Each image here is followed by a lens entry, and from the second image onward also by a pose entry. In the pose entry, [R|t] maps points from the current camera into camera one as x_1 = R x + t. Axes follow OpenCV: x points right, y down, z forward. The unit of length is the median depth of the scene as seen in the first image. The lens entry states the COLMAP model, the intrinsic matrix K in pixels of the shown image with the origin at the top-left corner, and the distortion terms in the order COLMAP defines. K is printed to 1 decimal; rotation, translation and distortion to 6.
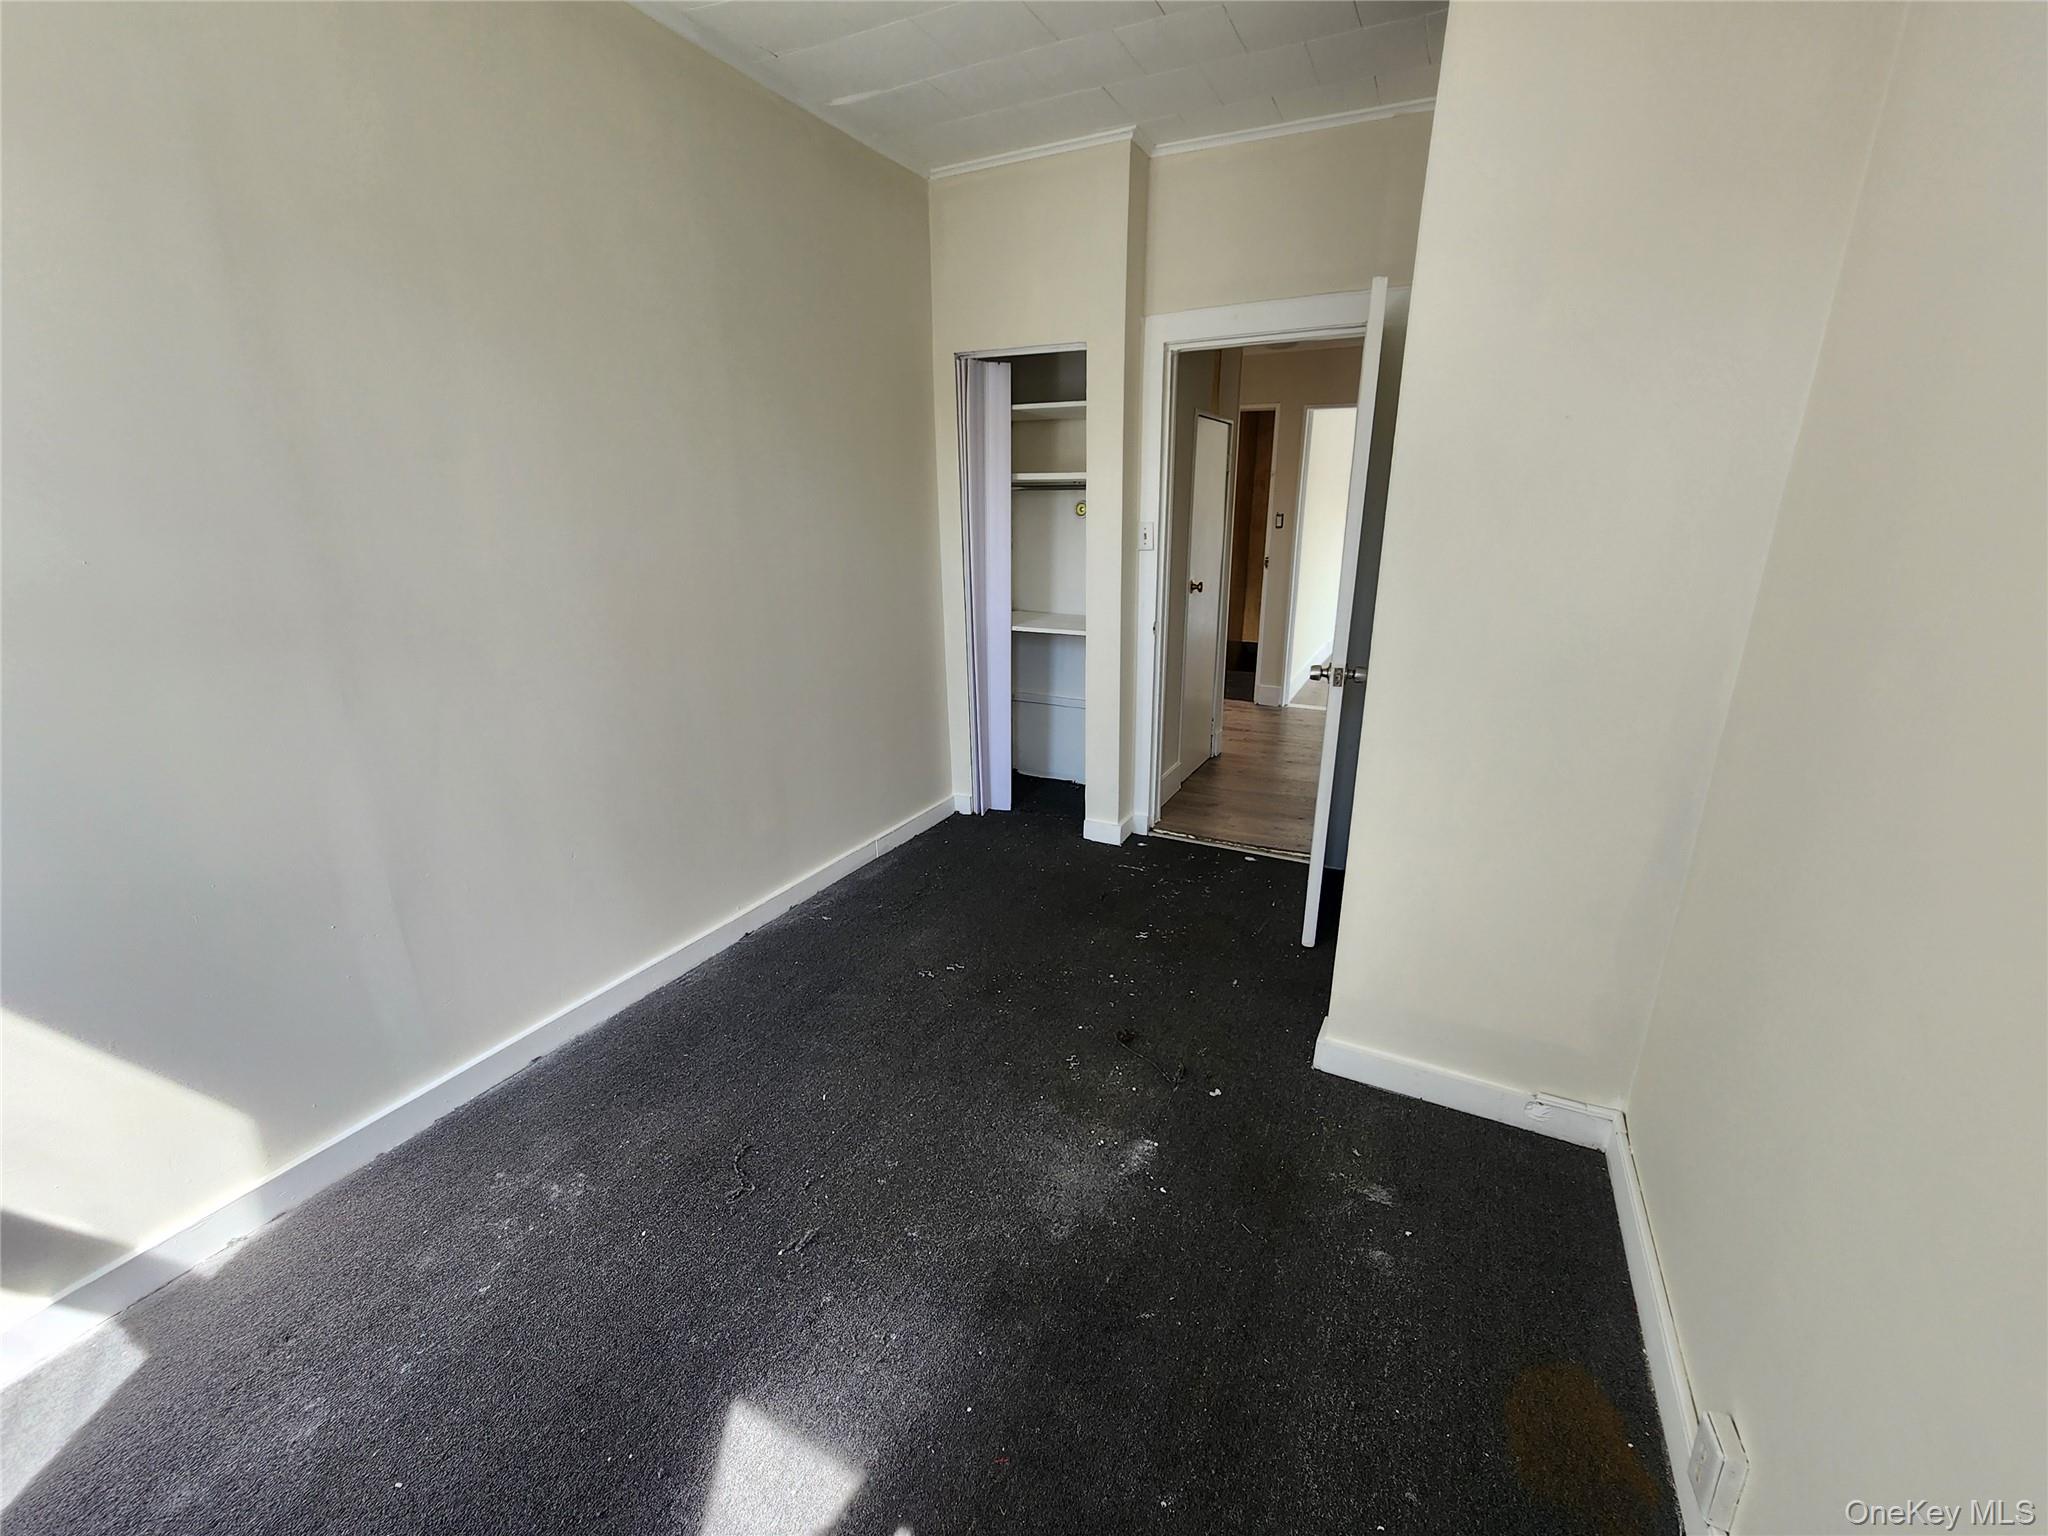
lens RADIAL K [[851.6, 0, 1021.7], [0, 851.6, 772.7], [0, 0, 1]] dist [-0.001063, 0.002747]
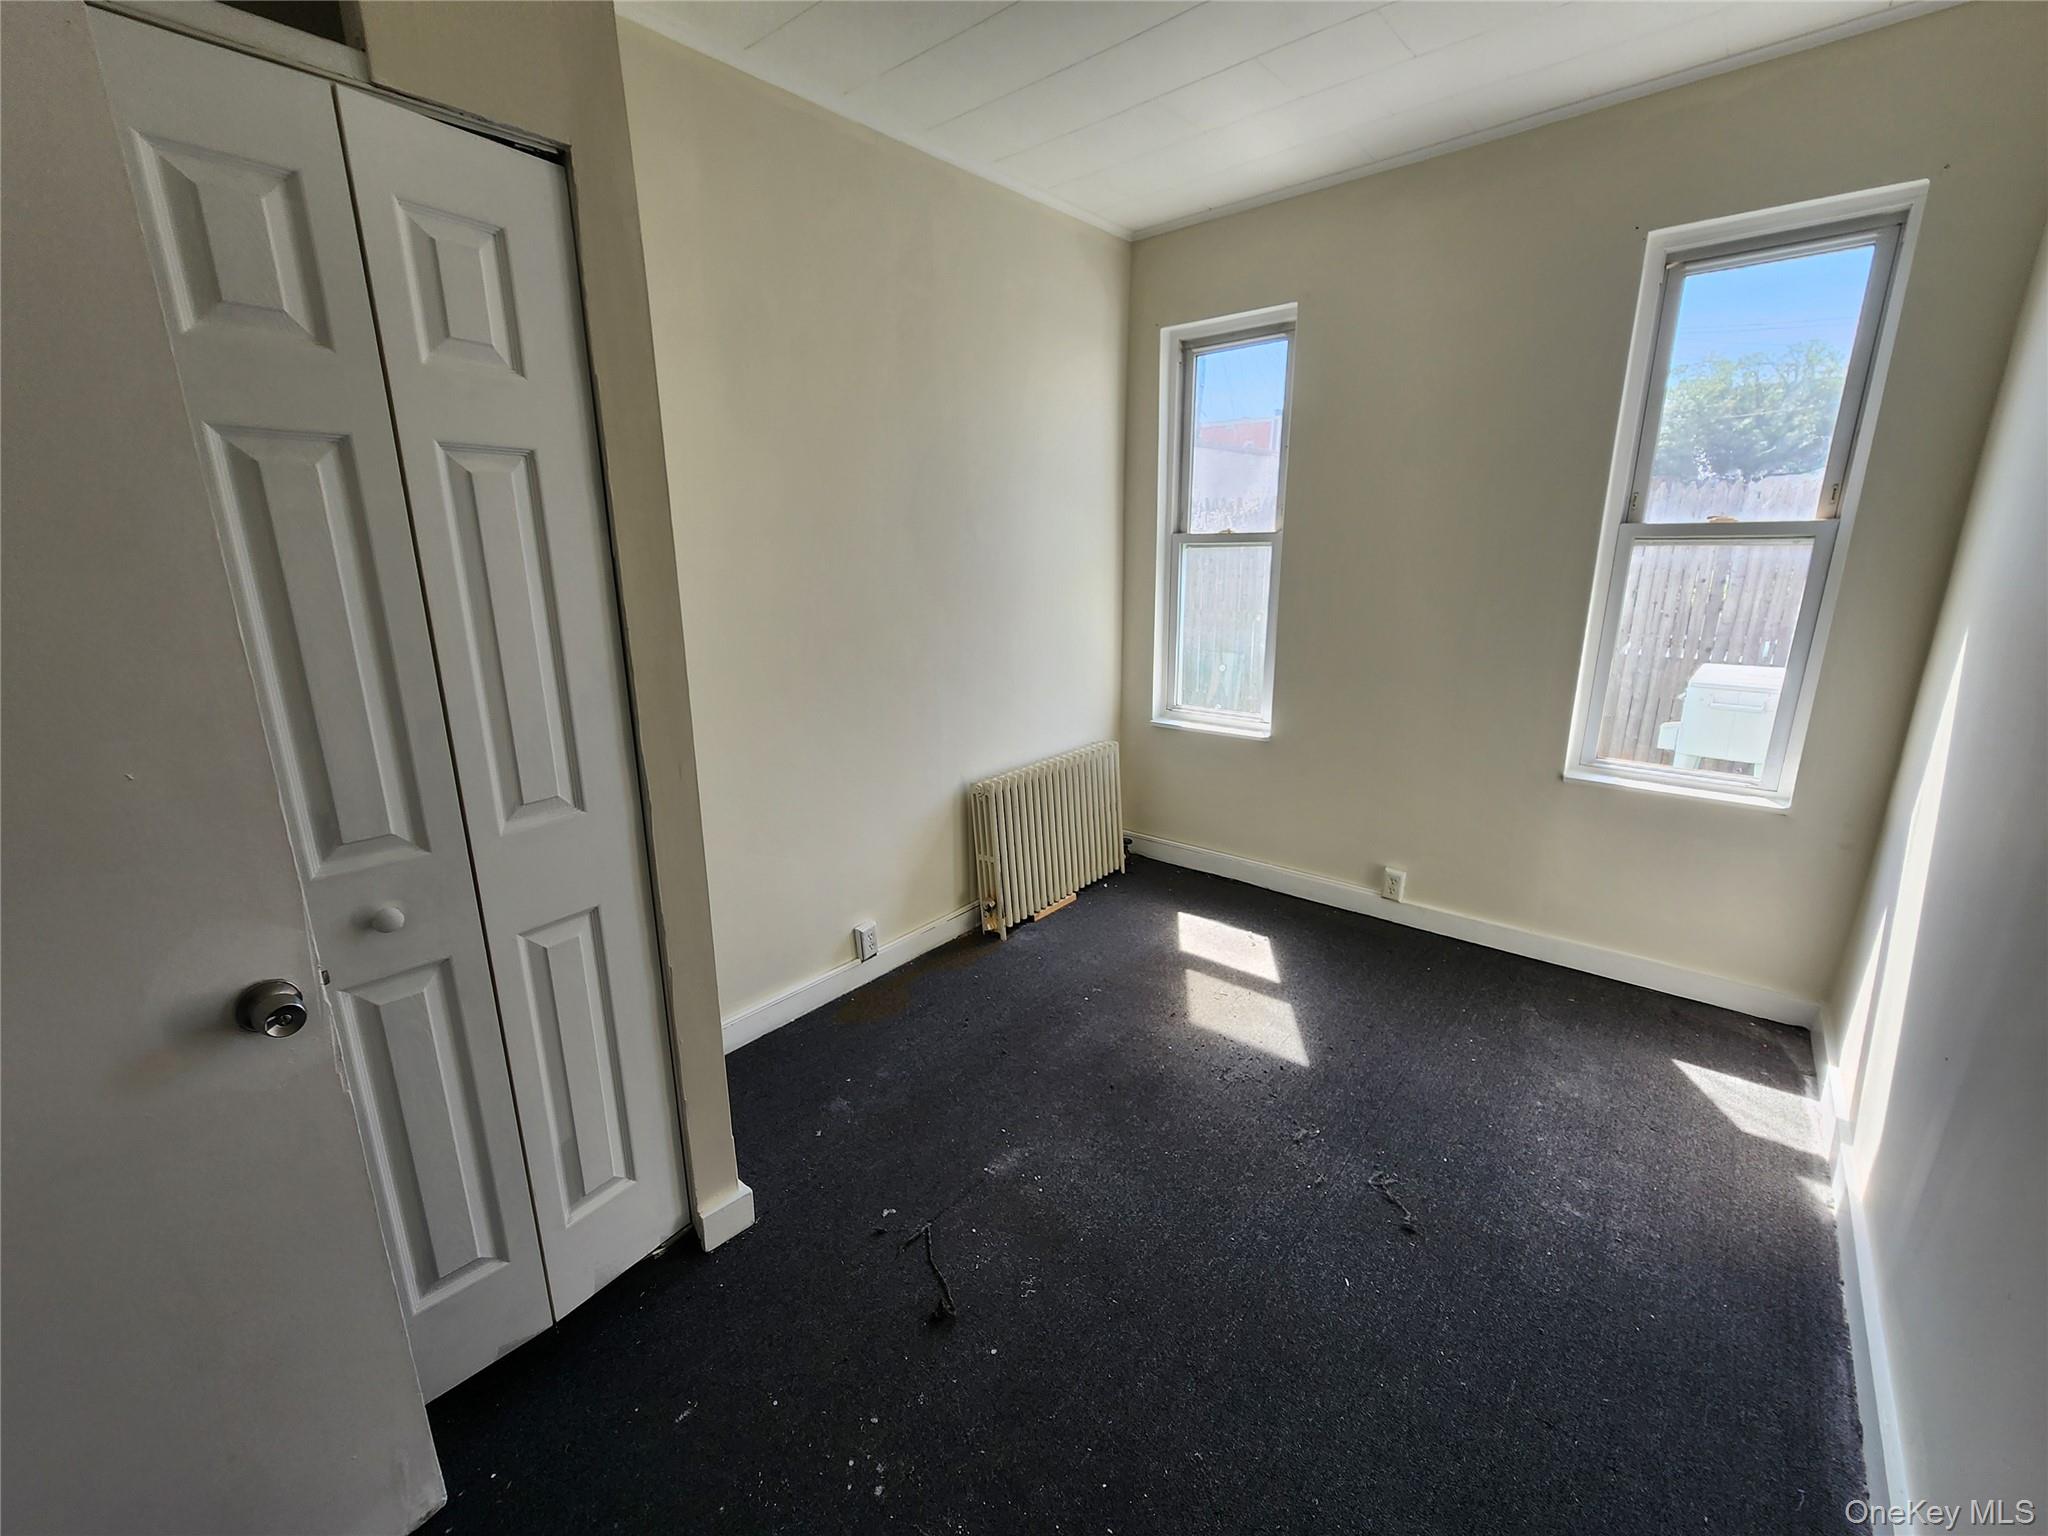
lens RADIAL K [[851.6, 0, 1021.7], [0, 851.6, 772.7], [0, 0, 1]] dist [-0.001063, 0.002747]
pose [[-0.971657, -0.048996, 0.231261, -0.110709], [0.086065, 0.837825, 0.539113, -0.572771], [-0.220170, 0.543737, -0.809861, 1.696613]]
